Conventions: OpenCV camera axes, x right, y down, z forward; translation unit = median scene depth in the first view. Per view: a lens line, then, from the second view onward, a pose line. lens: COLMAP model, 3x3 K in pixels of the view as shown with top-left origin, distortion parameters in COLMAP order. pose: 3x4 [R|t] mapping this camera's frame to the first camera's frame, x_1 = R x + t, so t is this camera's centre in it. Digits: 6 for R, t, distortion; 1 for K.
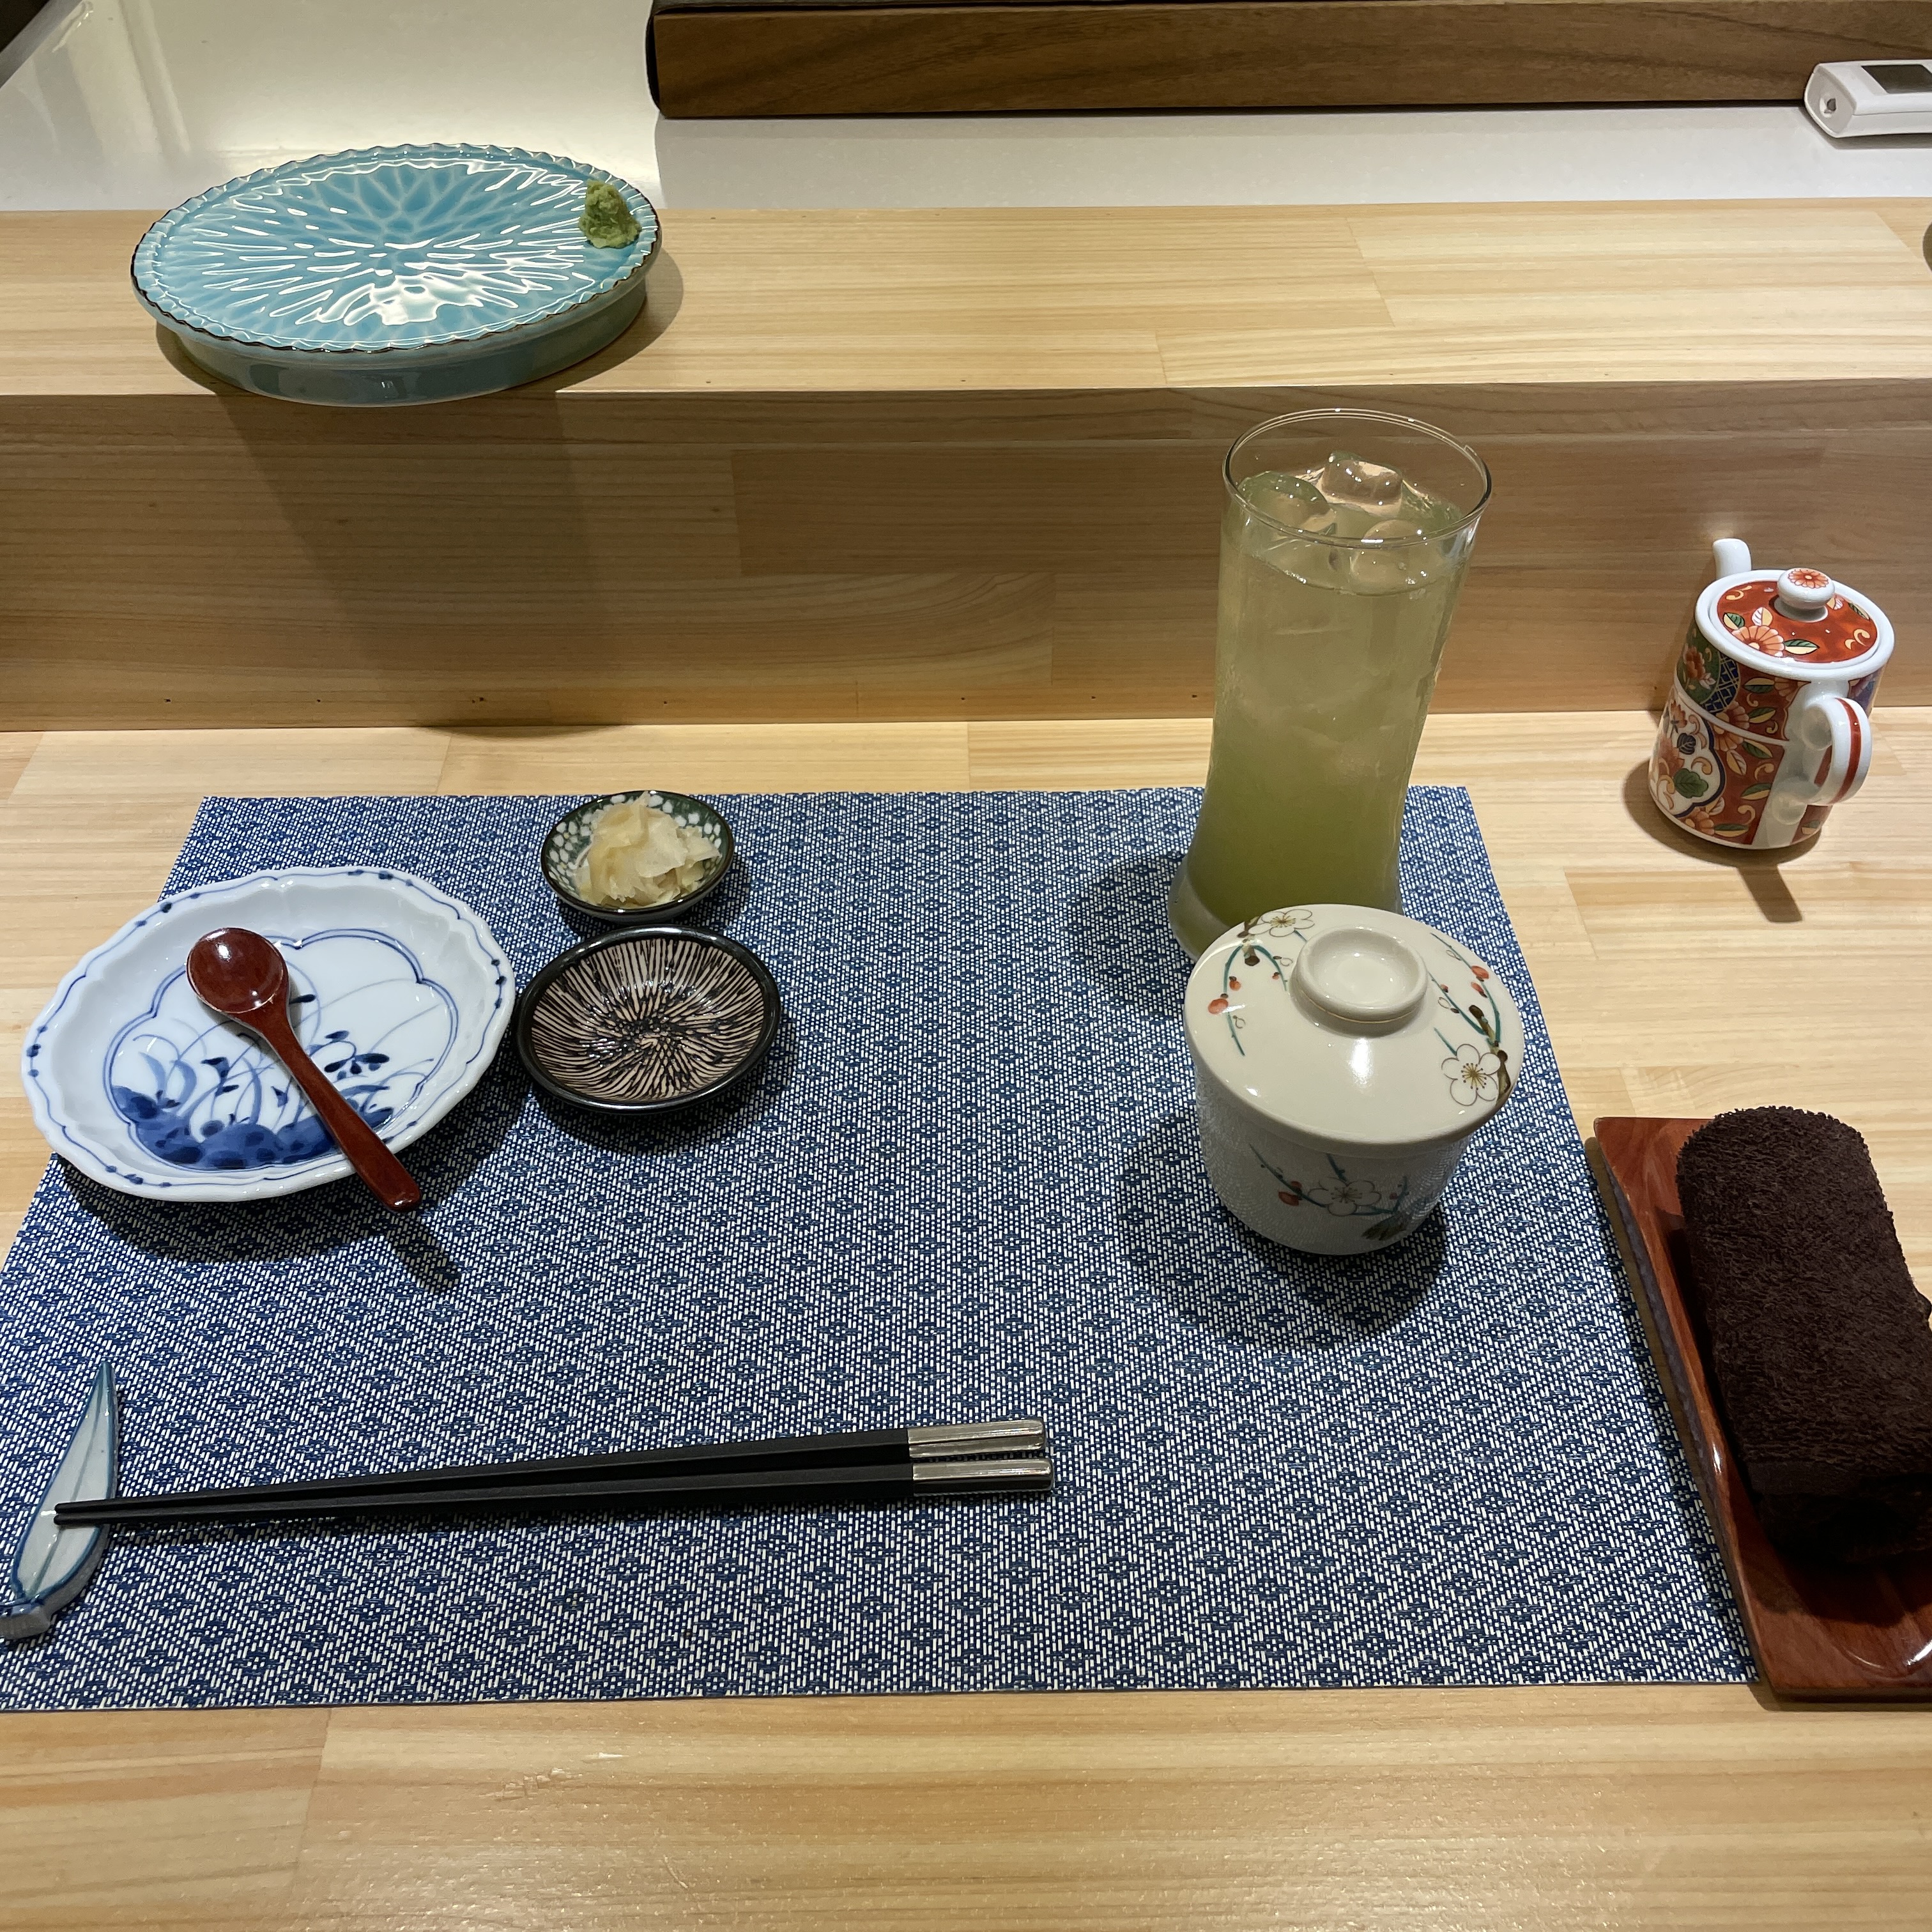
lens RADIAL K [[1951.4, 0, 959.5], [0, 1951.4, 929.4], [0, 0, 1]] dist [0.099328, -0.161643]
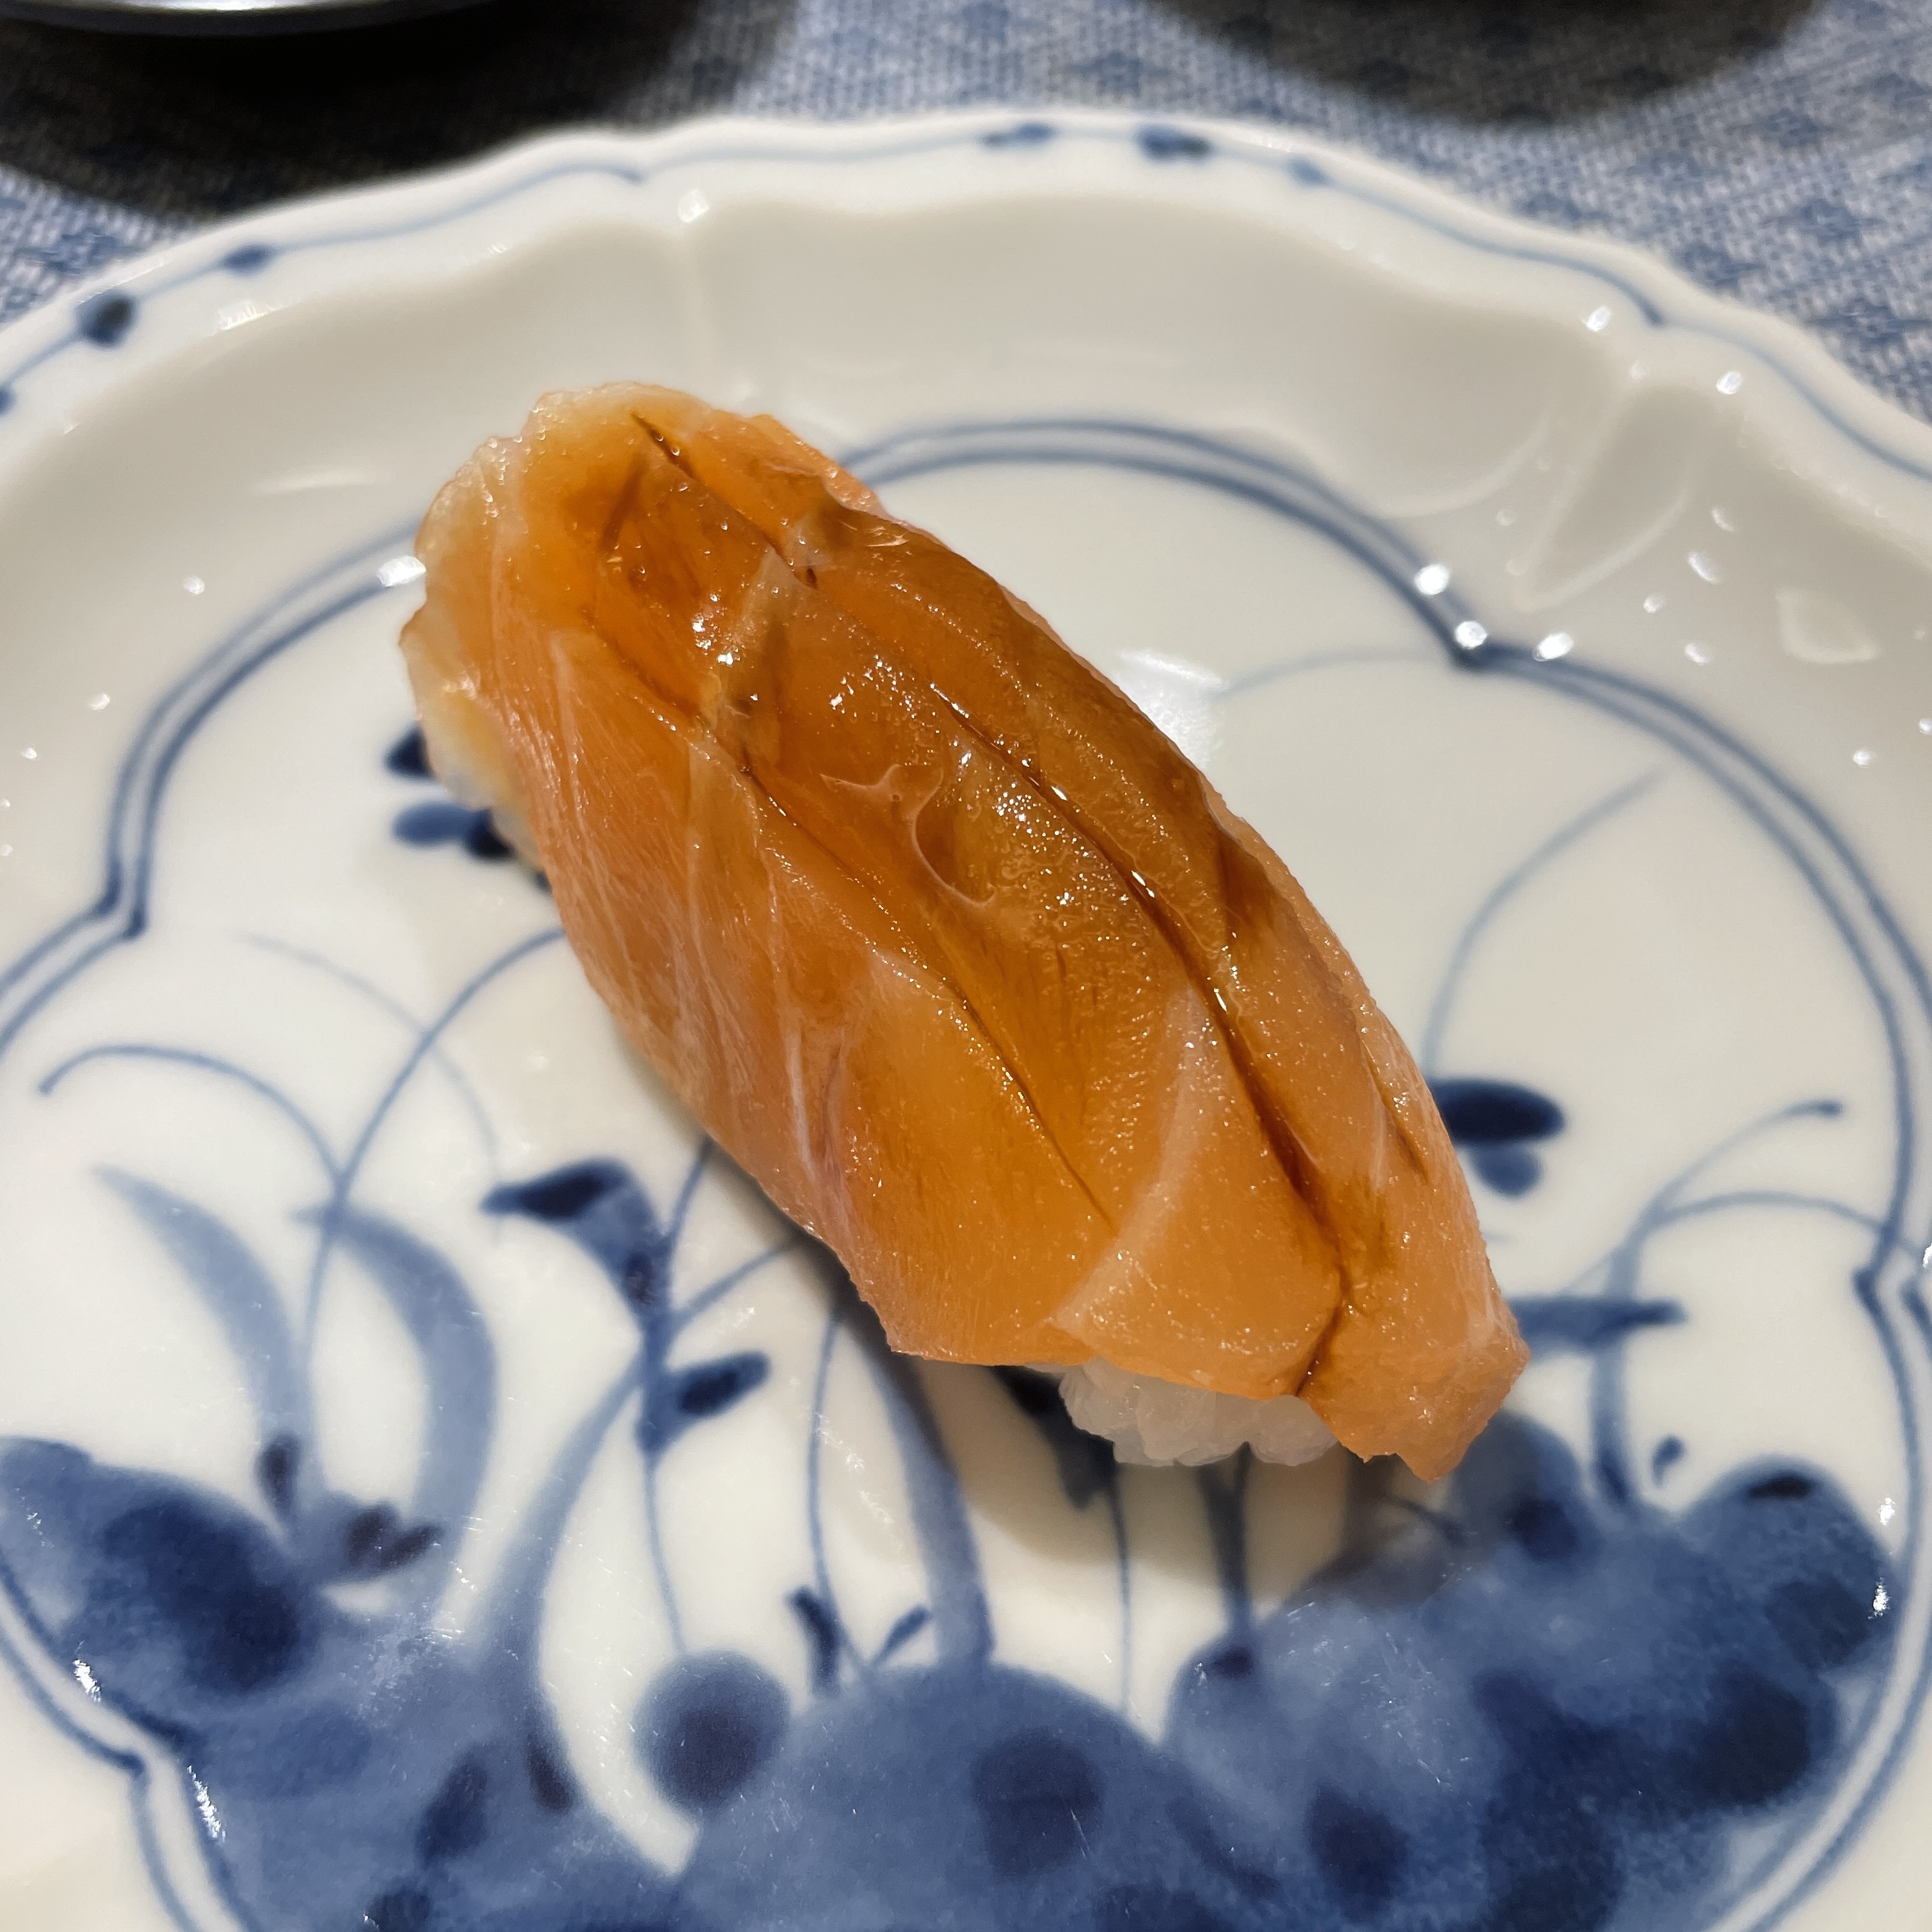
lens RADIAL K [[1944.3, 0, 962.1], [0, 1944.3, 988.8], [0, 0, 1]] dist [0.003981, -0.081163]
pose [[0.994045, -0.063148, 0.088810, -0.360652], [0.045478, 0.981017, 0.188516, 0.020809], [-0.099029, -0.183355, 0.978046, 0.847822]]
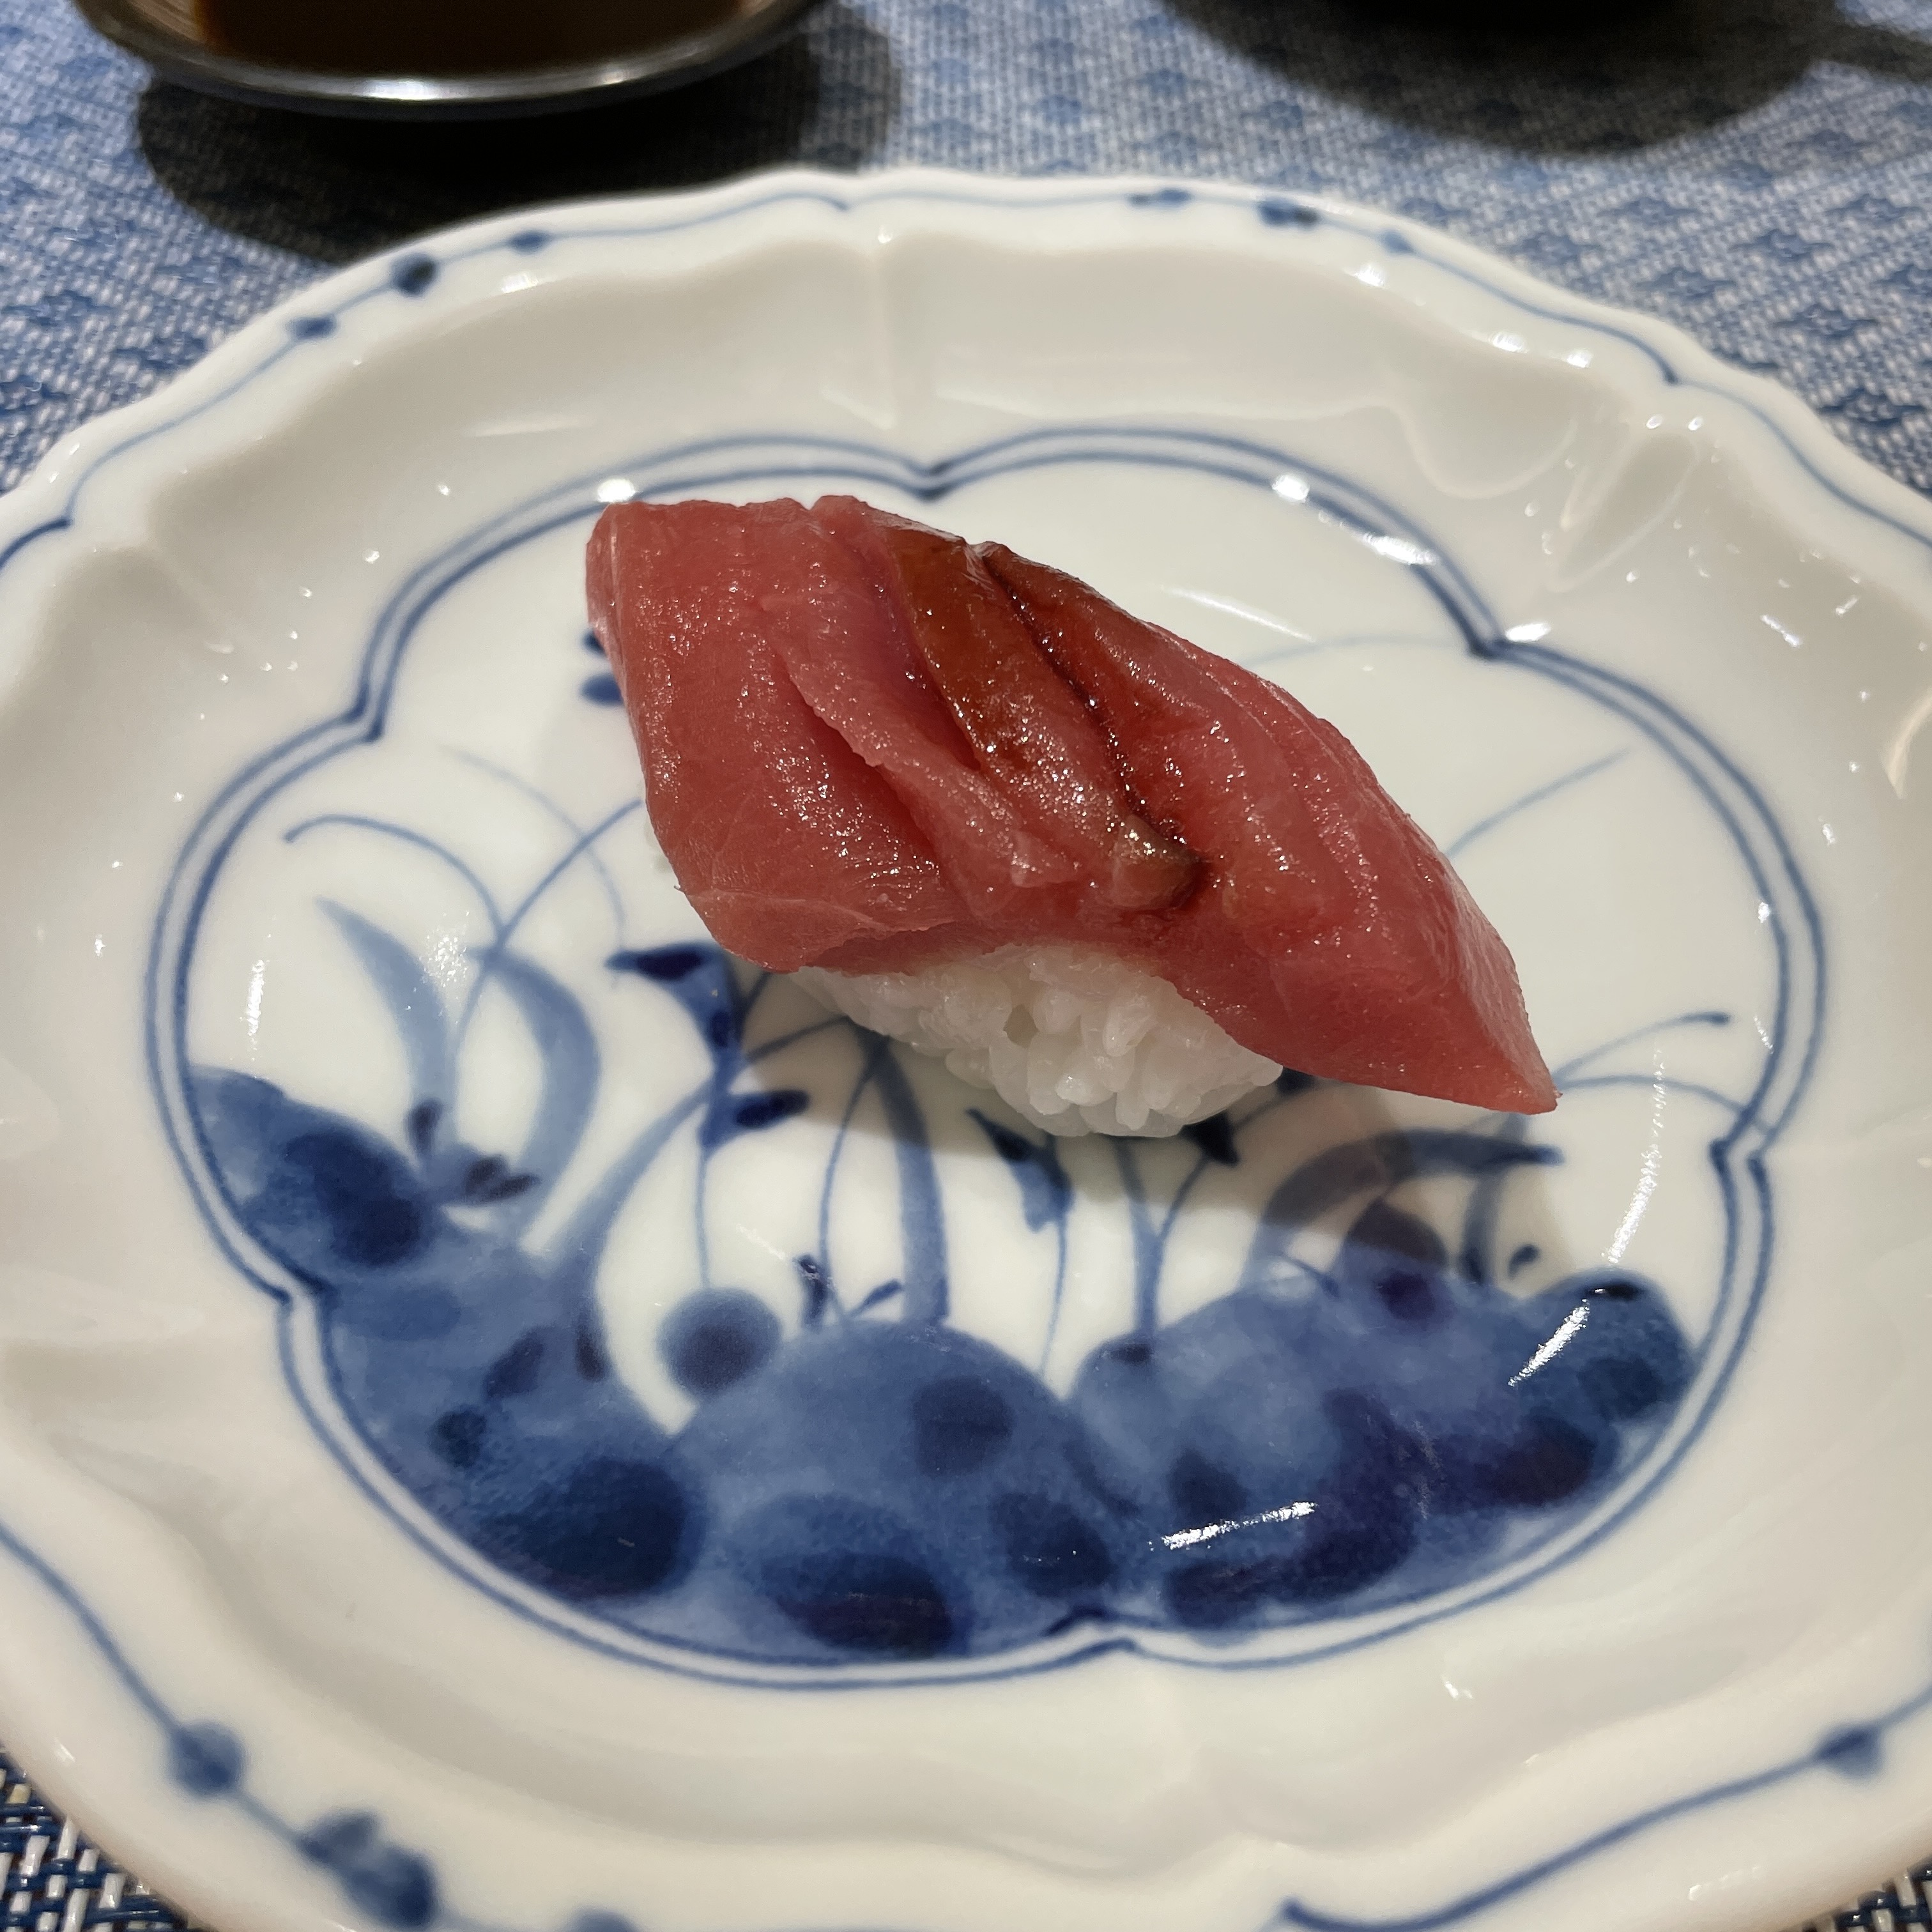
lens RADIAL K [[1958.4, 0, 971.1], [0, 1958.4, 965.6], [0, 0, 1]] dist [0.068139, -0.208991]
pose [[0.998419, 0.055086, -0.011213, -0.346199], [-0.053446, 0.991994, 0.114415, 0.041979], [0.017426, -0.113635, 0.993370, 0.800442]]
